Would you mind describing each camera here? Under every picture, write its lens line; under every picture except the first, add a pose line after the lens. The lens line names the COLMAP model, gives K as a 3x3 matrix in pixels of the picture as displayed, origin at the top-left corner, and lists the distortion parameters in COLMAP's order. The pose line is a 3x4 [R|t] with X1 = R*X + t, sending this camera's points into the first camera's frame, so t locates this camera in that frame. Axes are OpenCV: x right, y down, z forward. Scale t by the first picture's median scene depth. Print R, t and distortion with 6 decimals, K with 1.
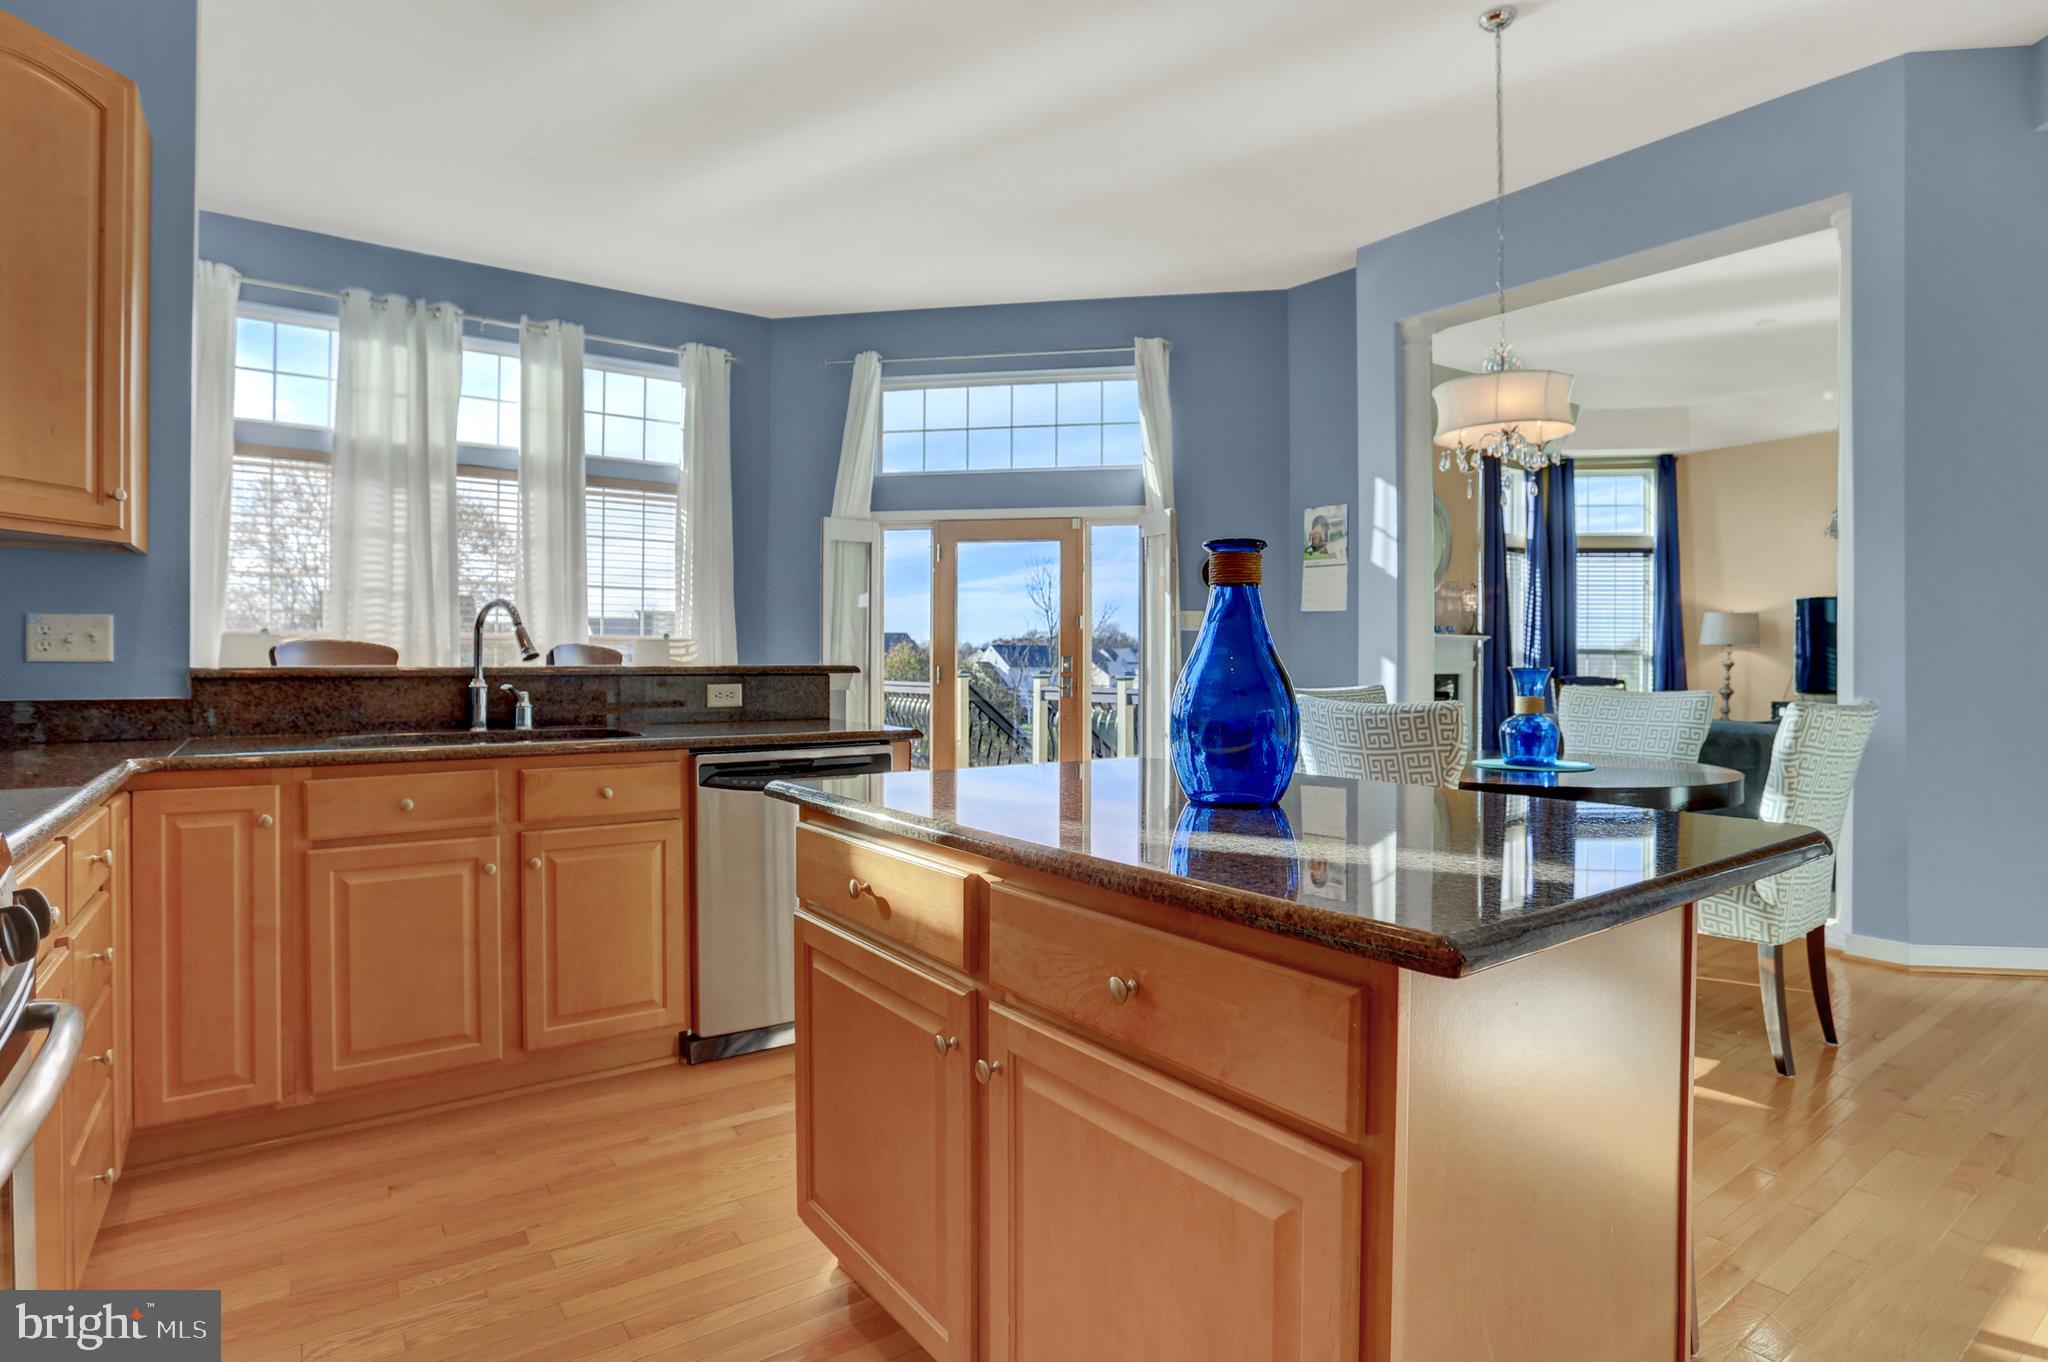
lens RADIAL K [[1070.2, 0, 1024.0], [0, 1070.2, 681.0], [0, 0, 1]] dist [-0.002222, -0.000212]
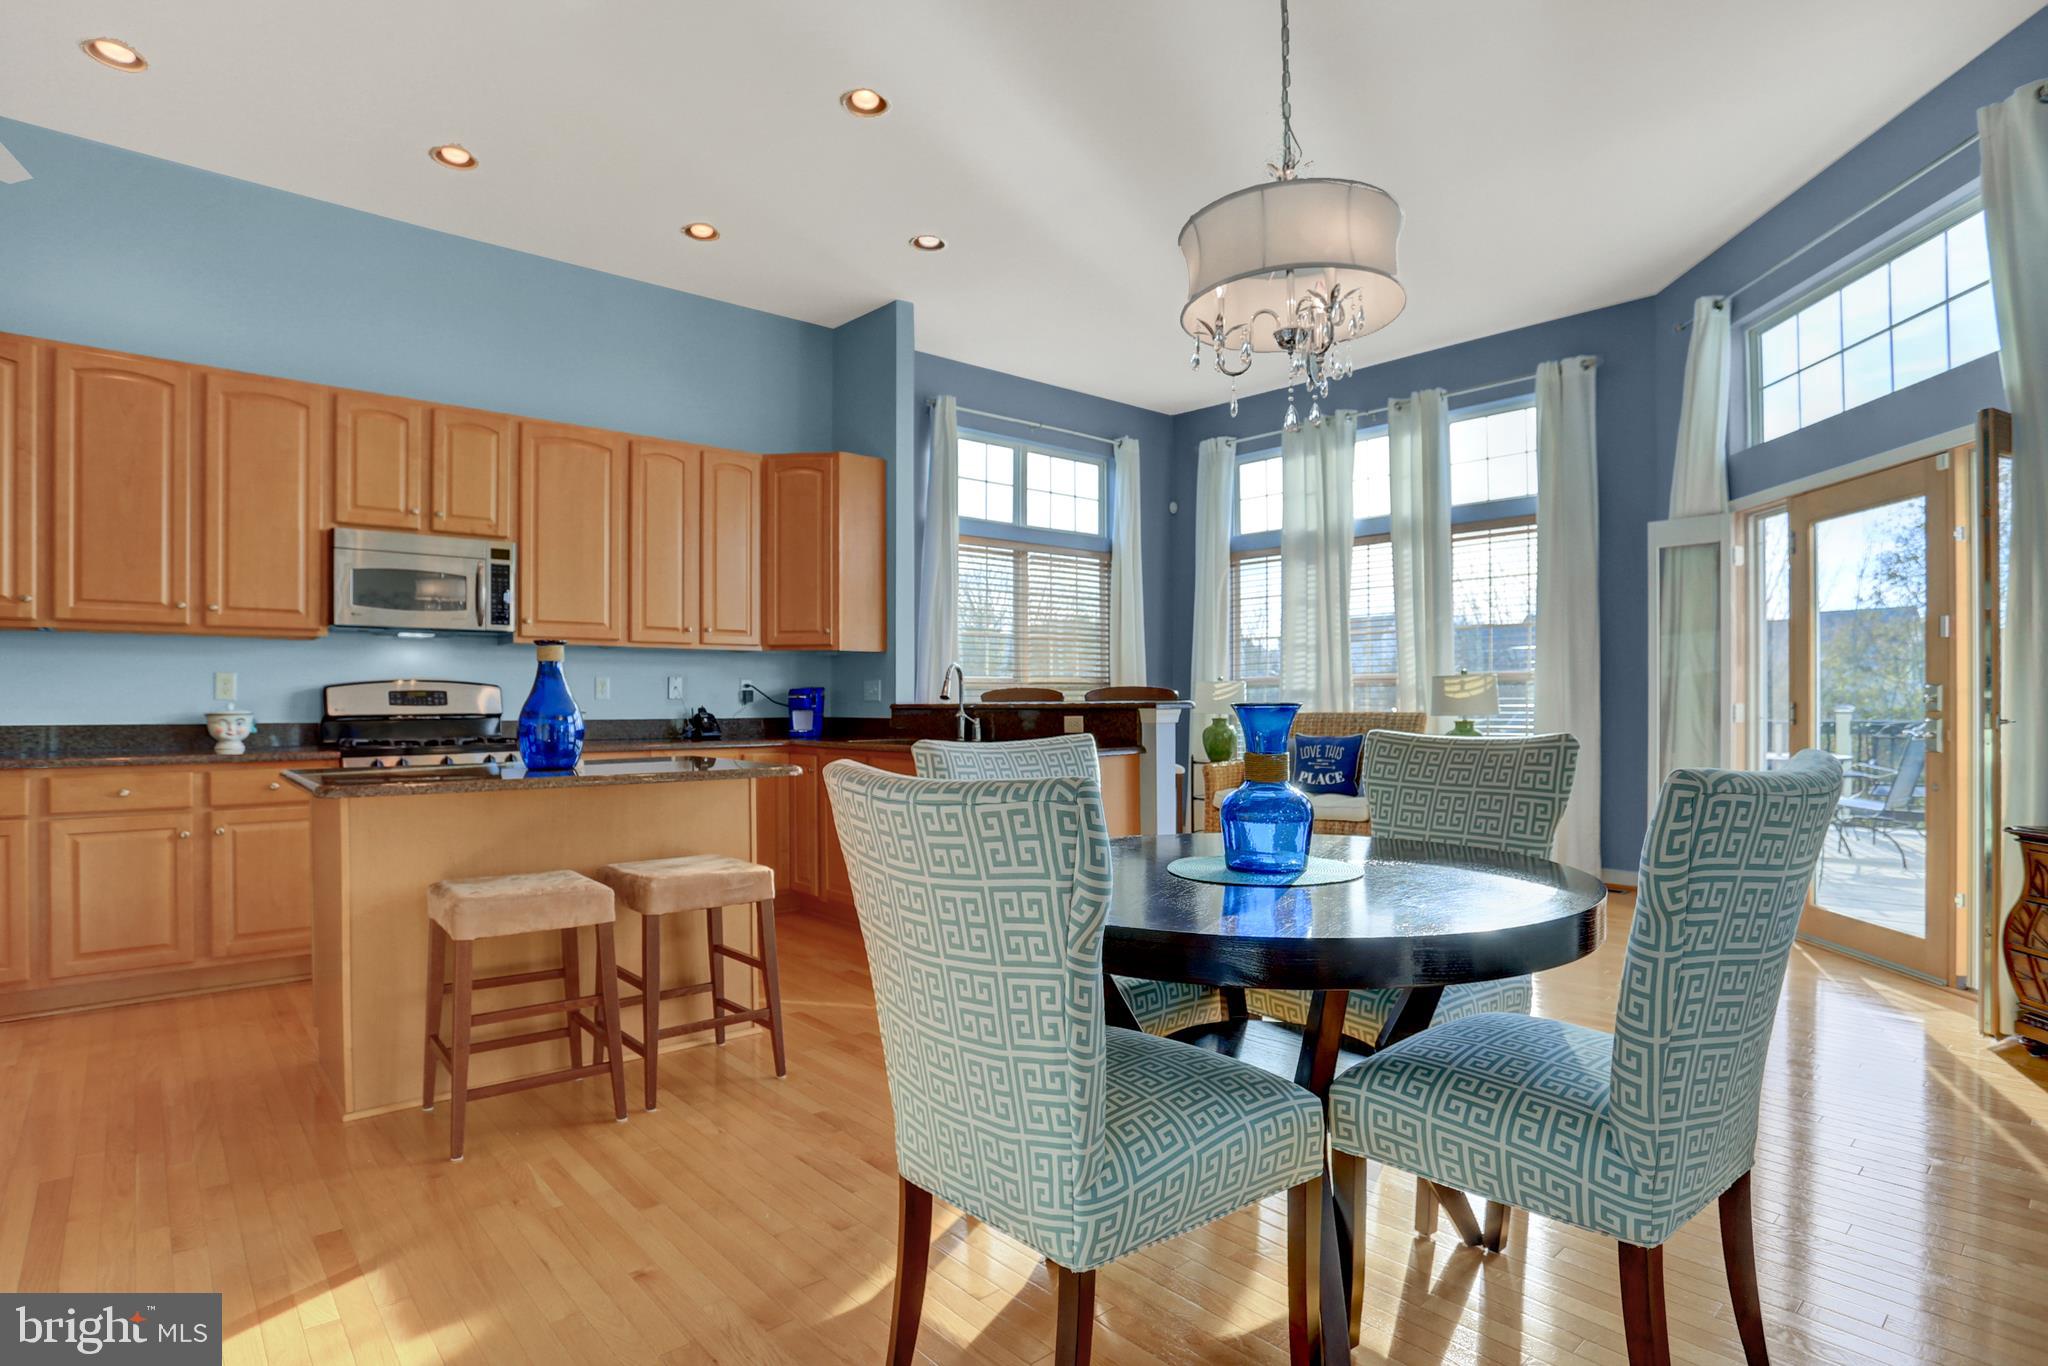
lens RADIAL K [[1126.3, 0, 980.7], [0, 1126.3, 701.7], [0, 0, 1]] dist [-0.027365, 0.000069]
pose [[0.093441, -0.004458, -0.995615, 0.738895], [-0.013187, 0.999897, -0.005715, -0.002819], [0.995537, 0.013663, 0.093373, 0.485410]]
